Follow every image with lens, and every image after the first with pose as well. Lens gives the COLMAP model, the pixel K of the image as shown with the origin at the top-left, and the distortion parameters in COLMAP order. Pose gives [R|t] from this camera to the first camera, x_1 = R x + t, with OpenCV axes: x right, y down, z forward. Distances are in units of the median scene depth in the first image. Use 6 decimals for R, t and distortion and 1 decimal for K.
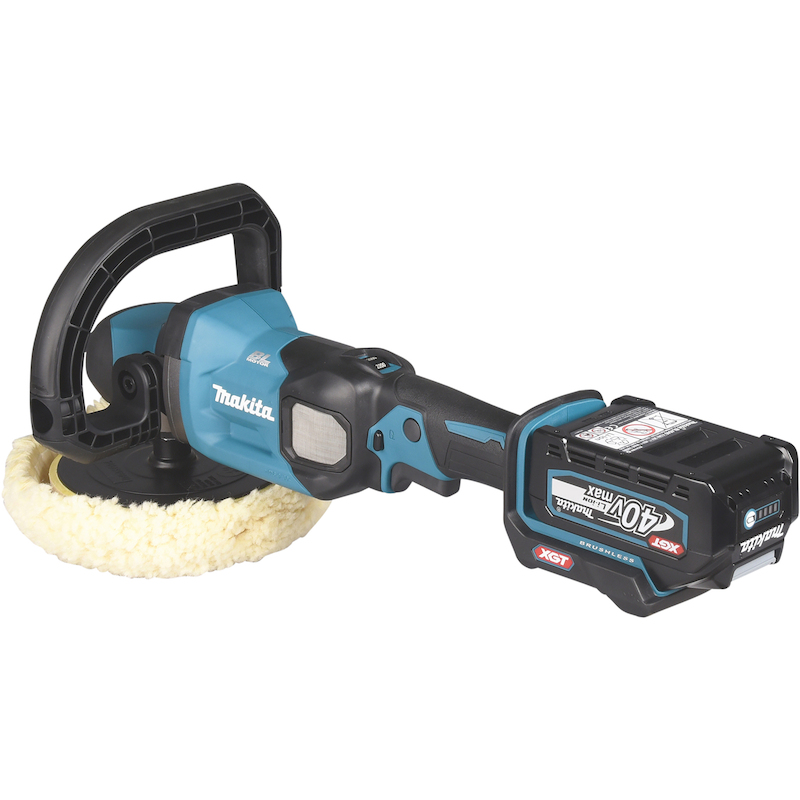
lens RADIAL K [[2175.6, 0, 399.8], [0, 2175.6, 399.2], [0, 0, 1]] dist [-0.124019, 0.000000]
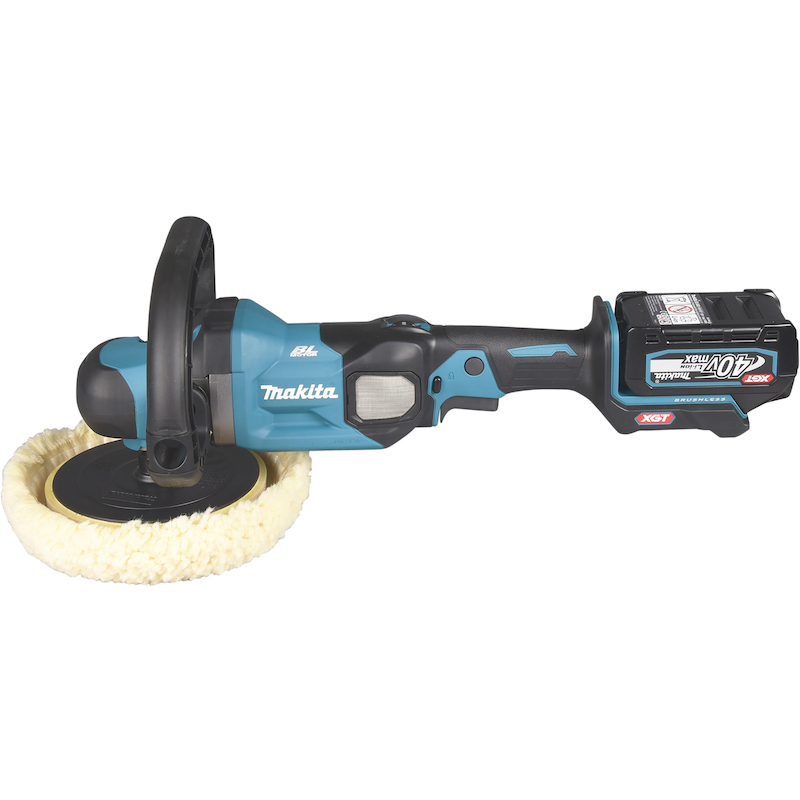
lens RADIAL K [[2175.6, 0, 399.0], [0, 2175.6, 396.6], [0, 0, 1]] dist [-0.124019, 0.000000]
pose [[0.719713, -0.276758, 0.636725, -0.808832], [0.253951, 0.958499, 0.129569, -0.139000], [-0.646160, 0.068444, 0.760127, 0.080967]]
